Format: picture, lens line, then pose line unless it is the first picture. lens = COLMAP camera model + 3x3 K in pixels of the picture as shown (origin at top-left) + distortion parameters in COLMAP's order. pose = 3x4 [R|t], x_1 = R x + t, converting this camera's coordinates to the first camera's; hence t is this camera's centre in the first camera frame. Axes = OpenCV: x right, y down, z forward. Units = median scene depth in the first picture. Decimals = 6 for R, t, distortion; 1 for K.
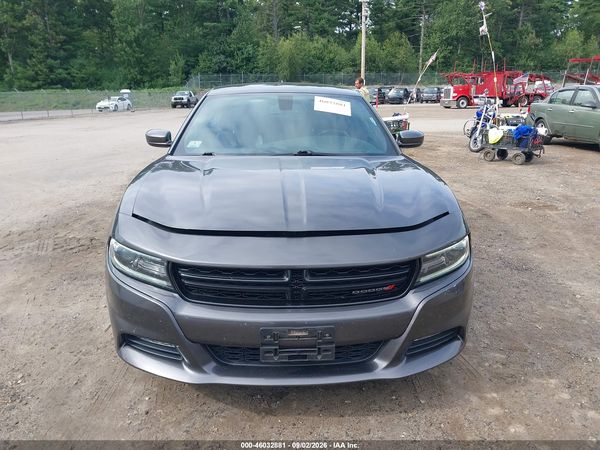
lens RADIAL K [[474.1, 0, 302.1], [0, 474.1, 226.1], [0, 0, 1]] dist [-0.000886, 0.002986]
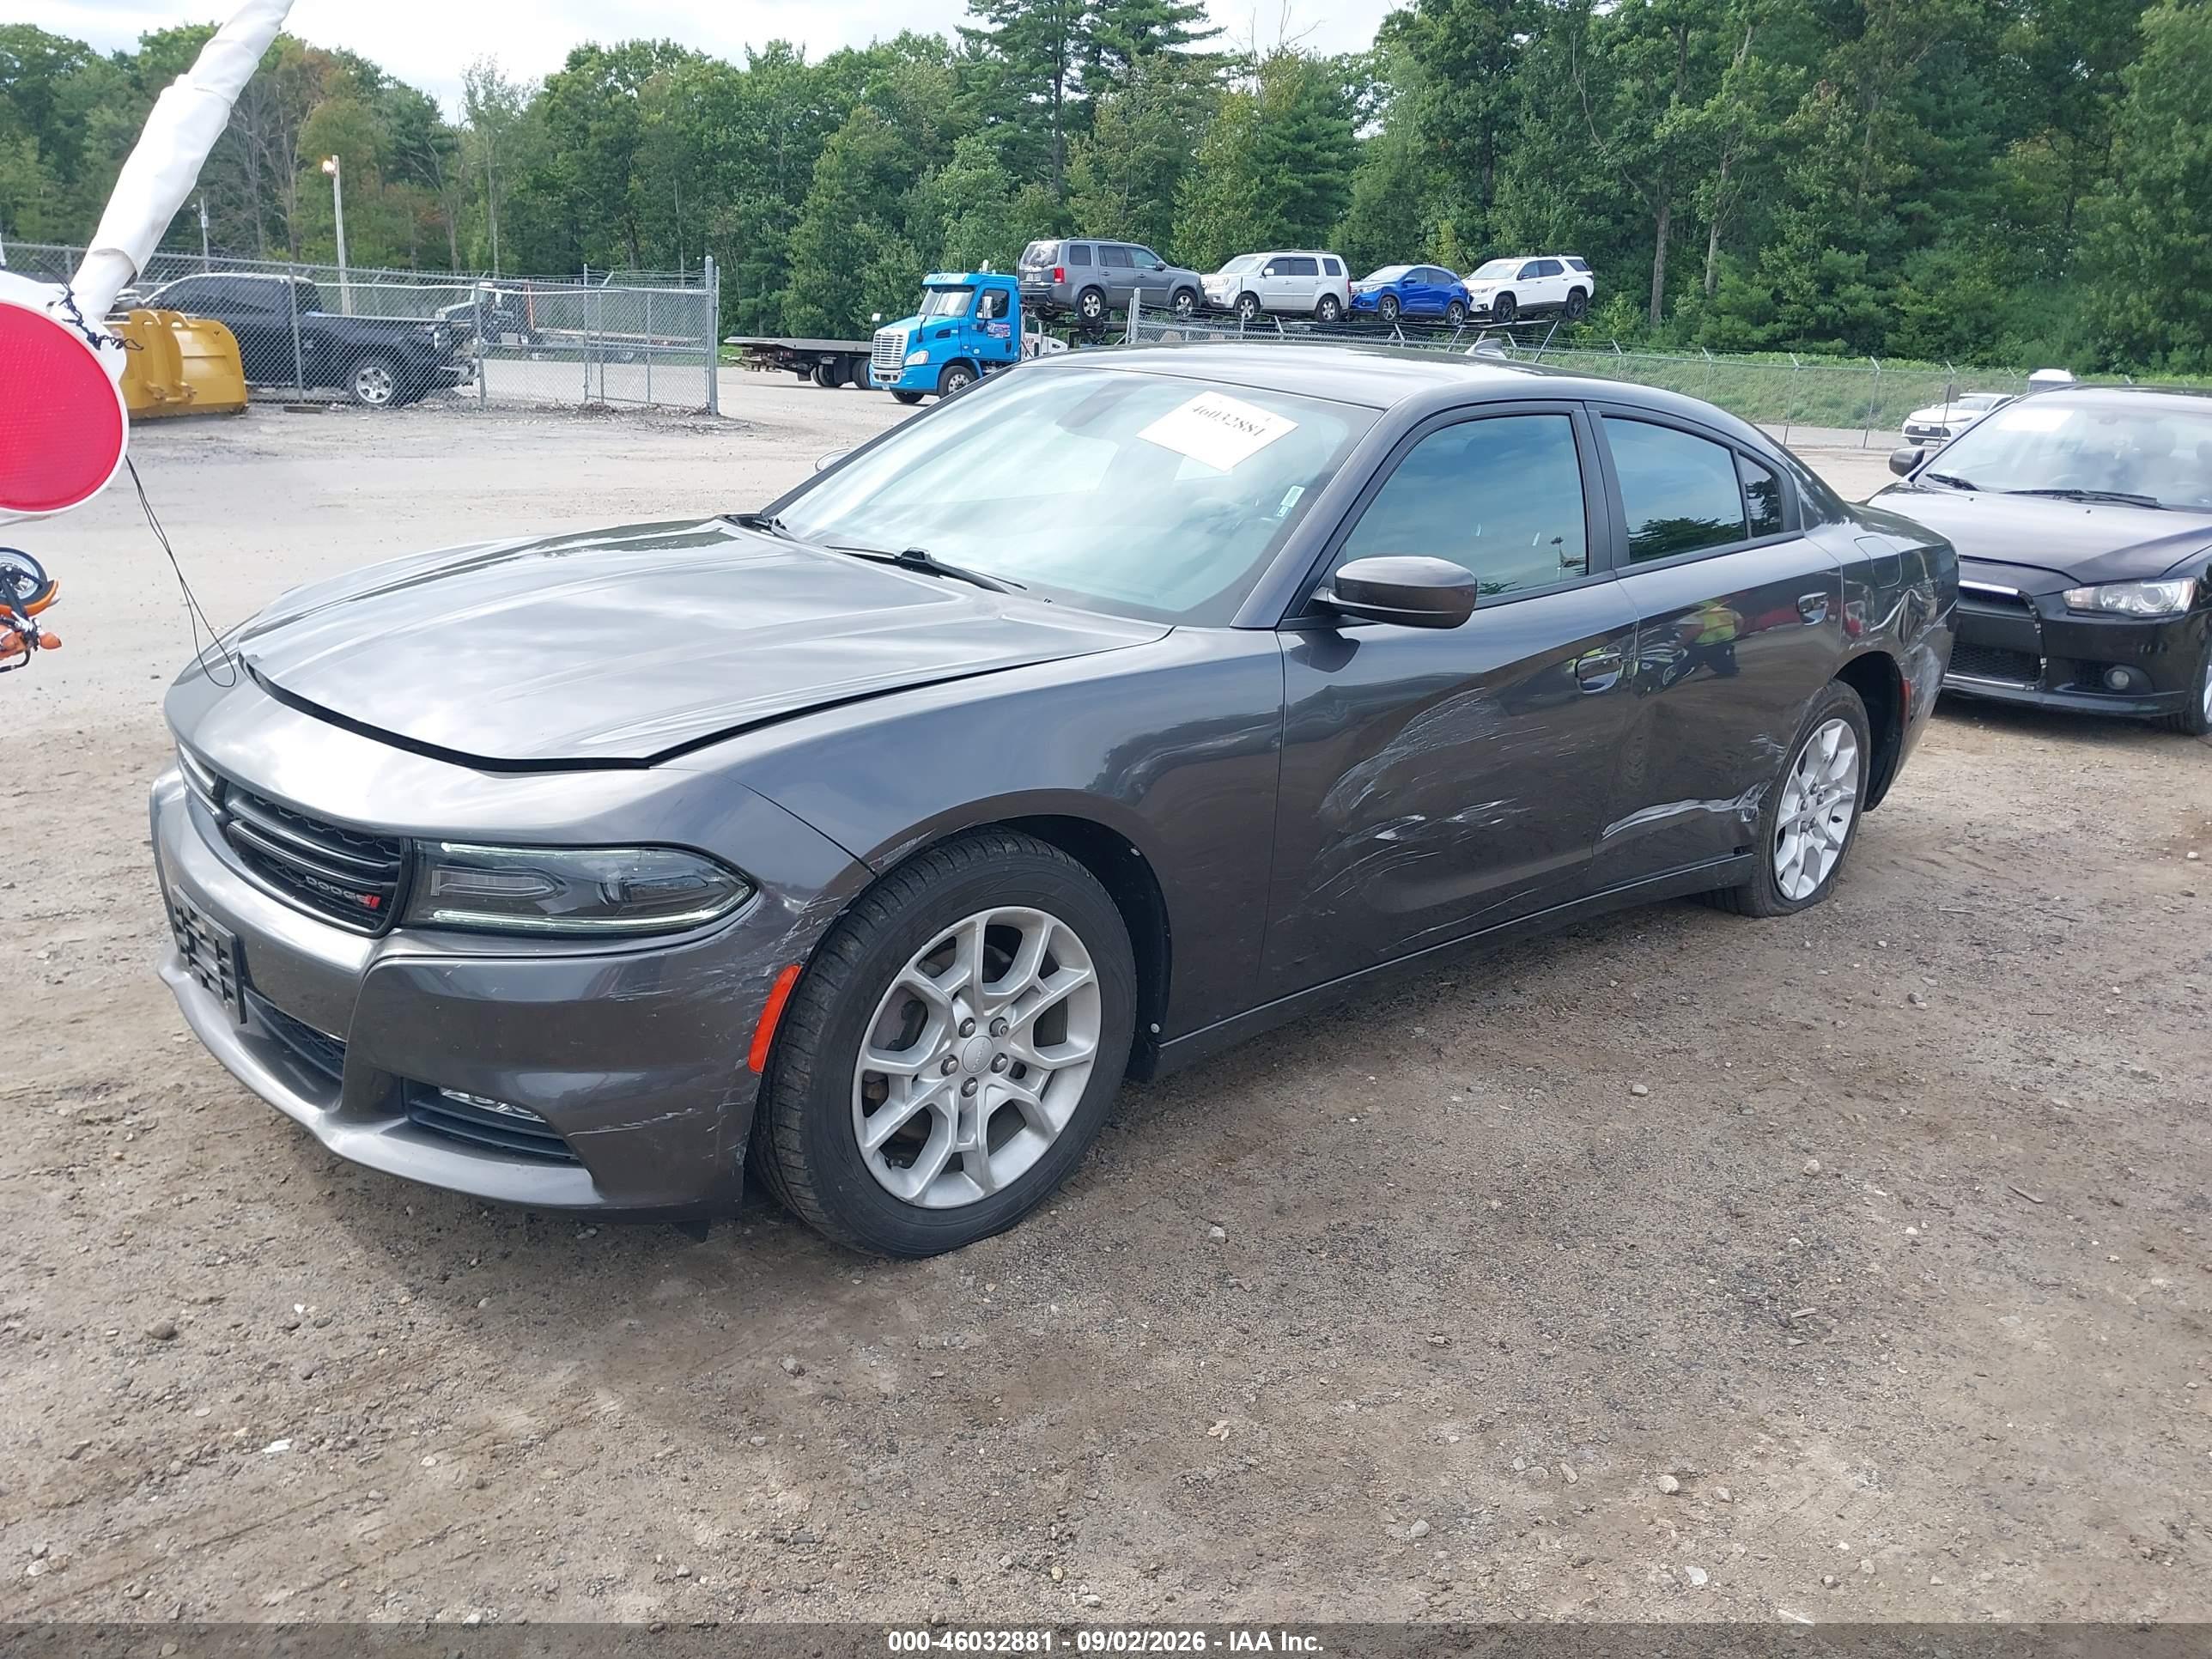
lens RADIAL K [[1747.8, 0, 1097.1], [0, 1747.8, 829.5], [0, 0, 1]] dist [-0.000886, 0.002986]
pose [[0.633649, 0.258053, -0.729314, 0.828095], [-0.271201, 0.956997, 0.102987, -0.114928], [0.724527, 0.132533, 0.676384, 0.279866]]
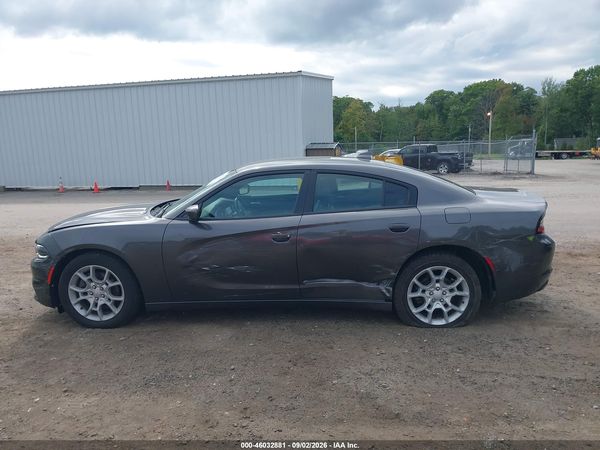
lens RADIAL K [[474.1, 0, 301.5], [0, 474.1, 230.0], [0, 0, 1]] dist [-0.000886, 0.002986]
pose [[-0.133824, 0.185911, -0.973411, 1.273041], [-0.247877, 0.944744, 0.214514, -0.436509], [0.959504, 0.269993, -0.080347, 1.312688]]
